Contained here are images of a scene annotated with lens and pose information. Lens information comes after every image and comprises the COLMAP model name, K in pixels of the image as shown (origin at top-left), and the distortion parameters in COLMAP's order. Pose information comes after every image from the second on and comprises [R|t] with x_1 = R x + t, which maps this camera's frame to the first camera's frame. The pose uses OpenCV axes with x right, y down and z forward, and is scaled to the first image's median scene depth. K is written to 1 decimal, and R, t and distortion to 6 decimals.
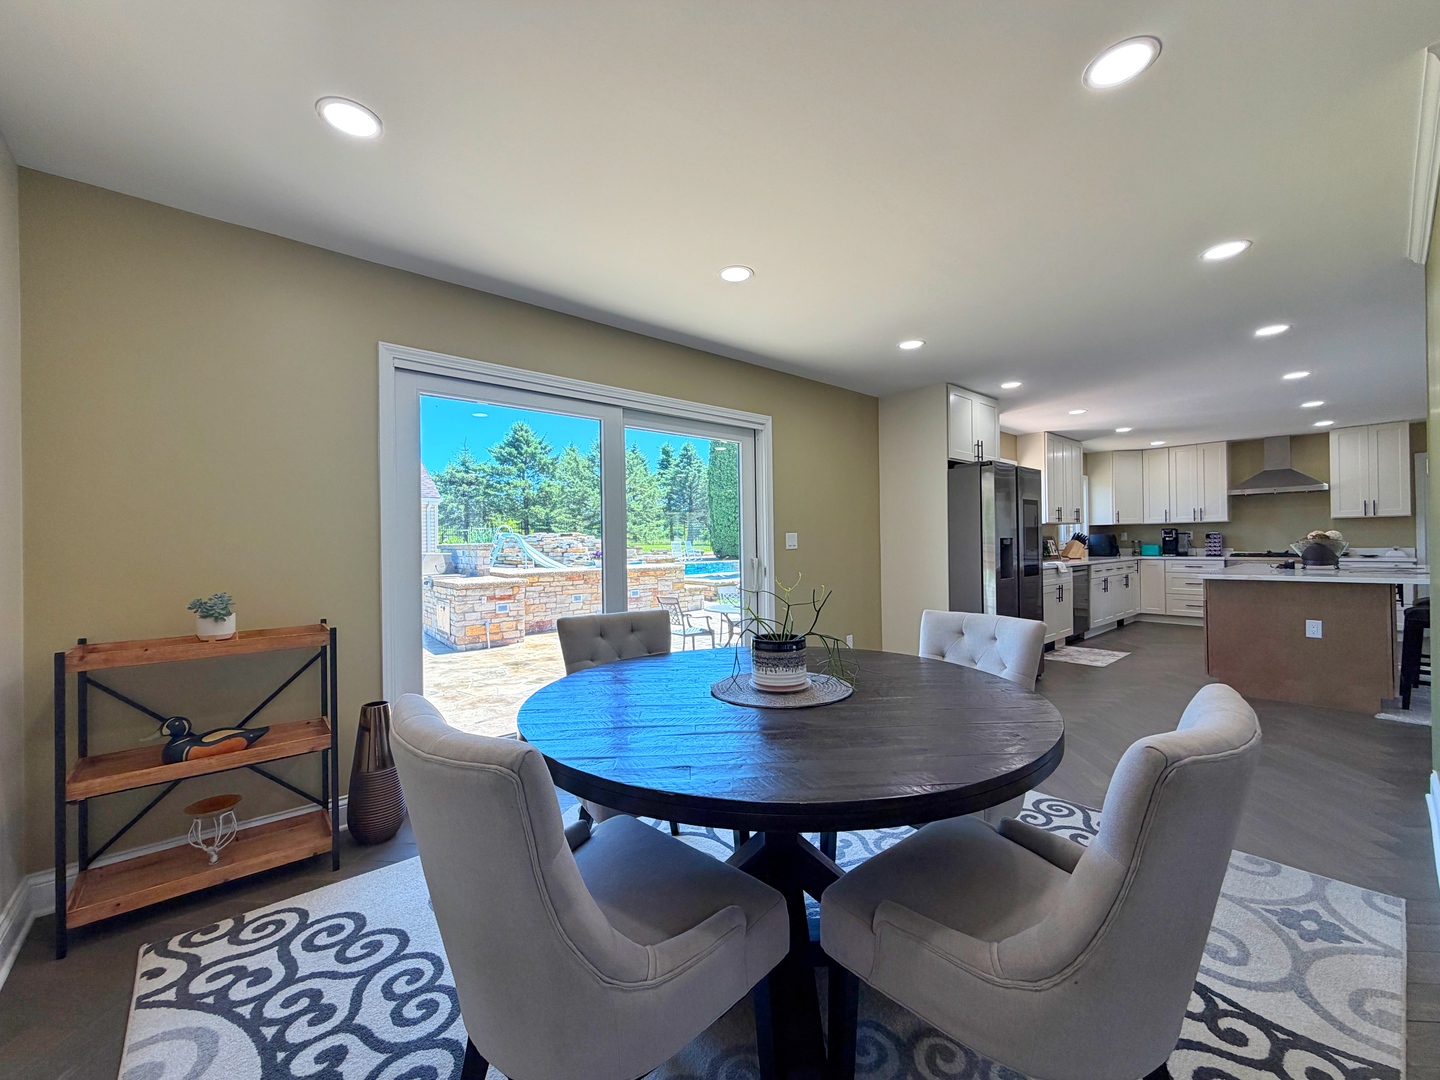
lens RADIAL K [[576.1, 0, 720.0], [0, 576.1, 540.0], [0, 0, 1]] dist [-0.002306, 0.000745]
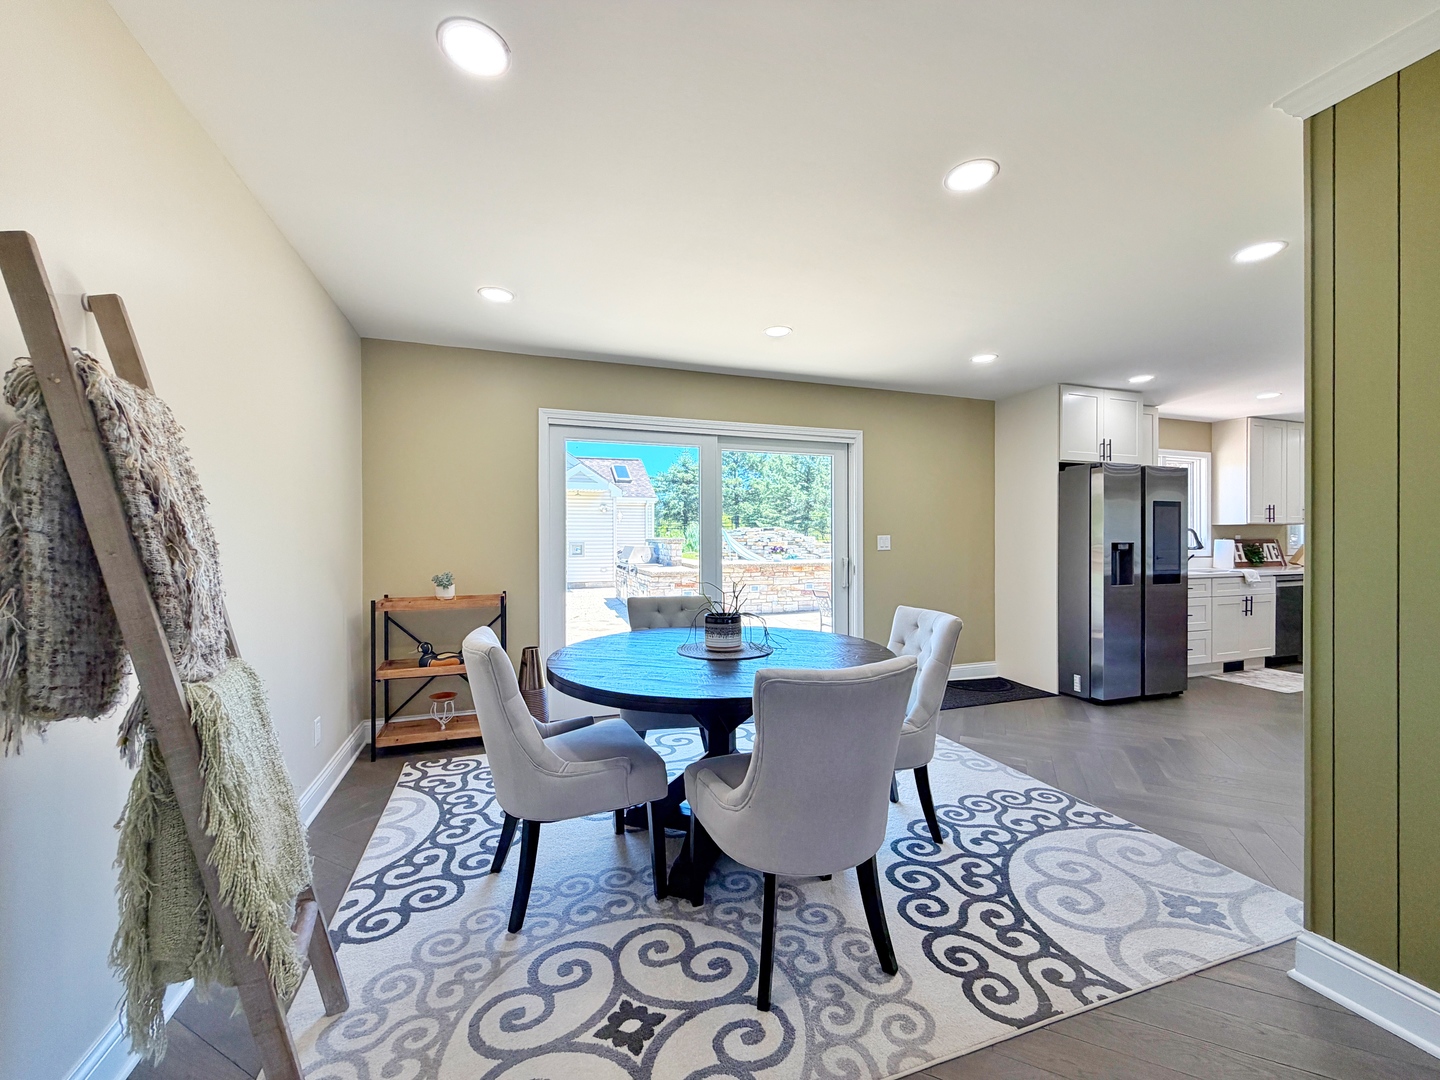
lens RADIAL K [[576.1, 0, 720.0], [0, 576.1, 540.0], [0, 0, 1]] dist [-0.002306, 0.000745]
pose [[0.931814, 0.013199, -0.362697, 0.503356], [-0.009150, 0.999875, 0.012880, -0.031746], [0.362821, -0.008683, 0.931818, -0.292880]]
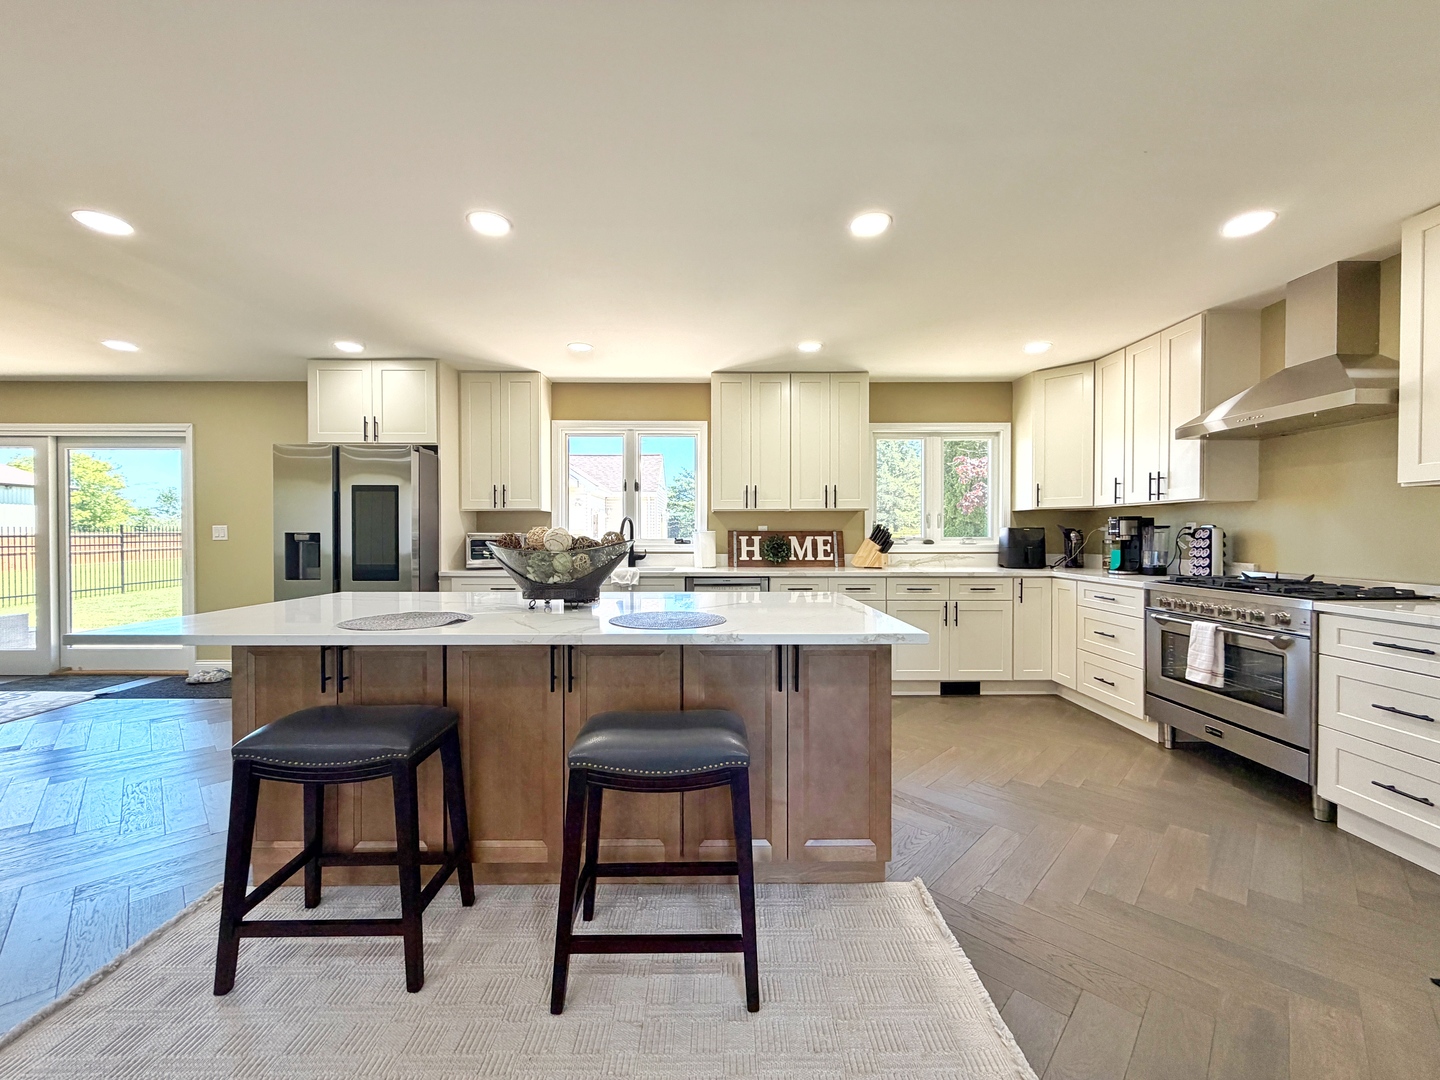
lens RADIAL K [[576.1, 0, 720.0], [0, 576.1, 540.0], [0, 0, 1]] dist [-0.002306, 0.000745]
pose [[0.760188, 0.020916, -0.649366, 3.442684], [-0.007796, 0.999703, 0.023073, -0.036956], [0.649656, -0.012477, 0.760126, 1.699527]]
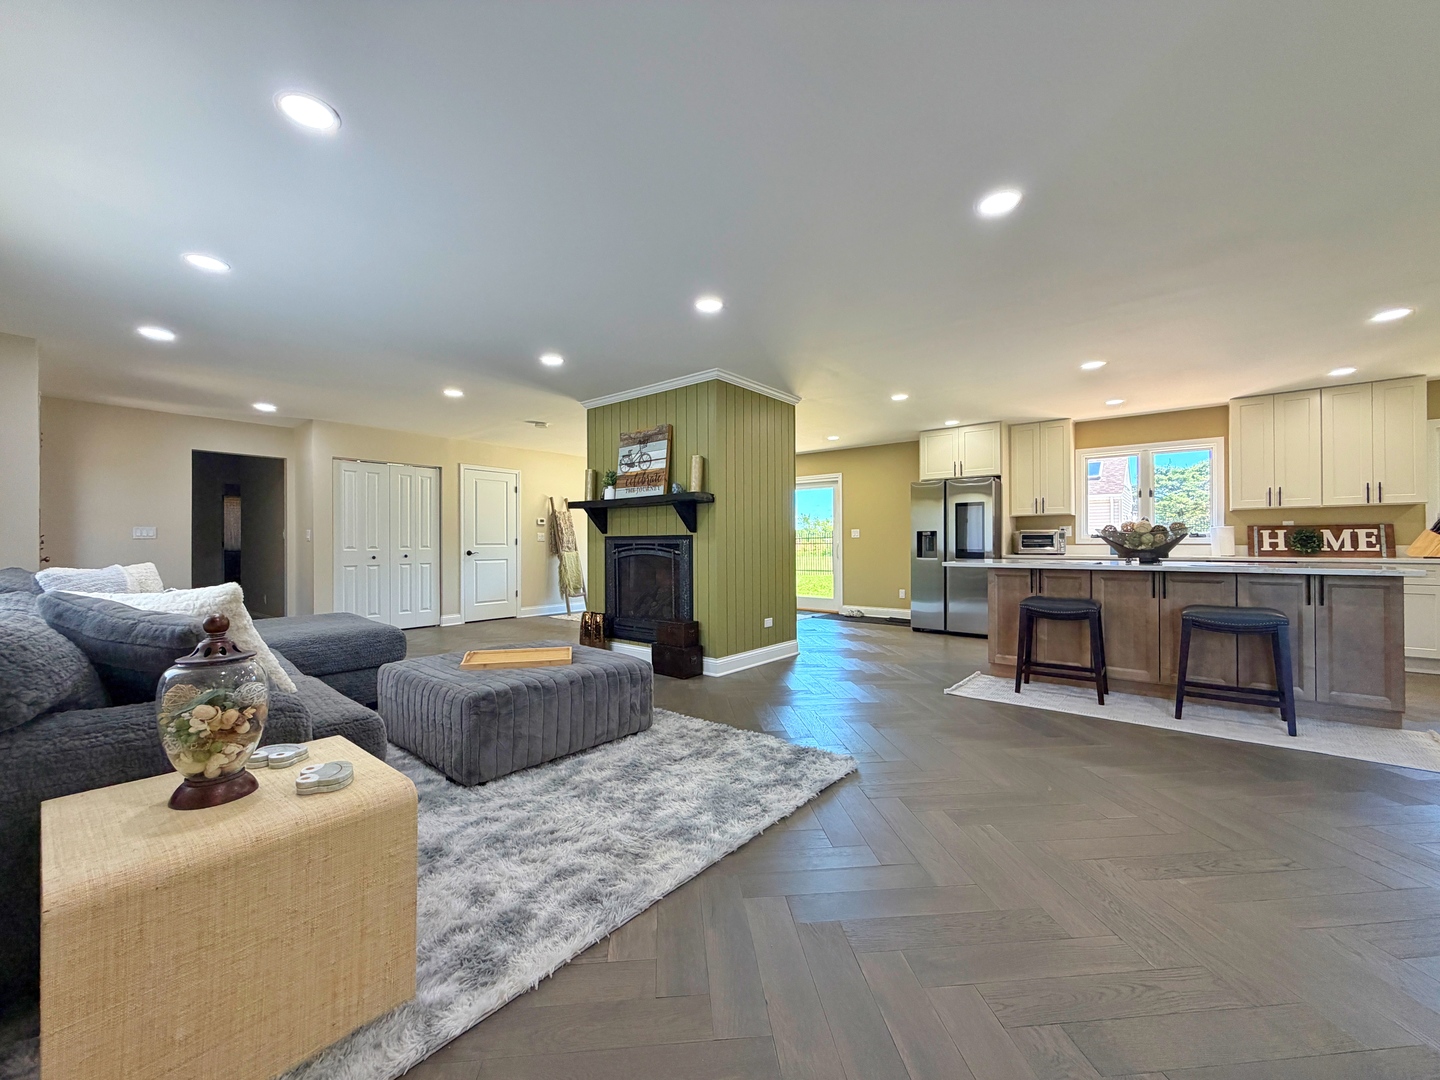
lens RADIAL K [[576.1, 0, 720.0], [0, 576.1, 540.0], [0, 0, 1]] dist [-0.002306, 0.000745]
pose [[0.167049, 0.007112, -0.985923, 4.294450], [0.005530, 0.999951, 0.008150, 0.011720], [0.985933, -0.006814, 0.167001, 0.477521]]
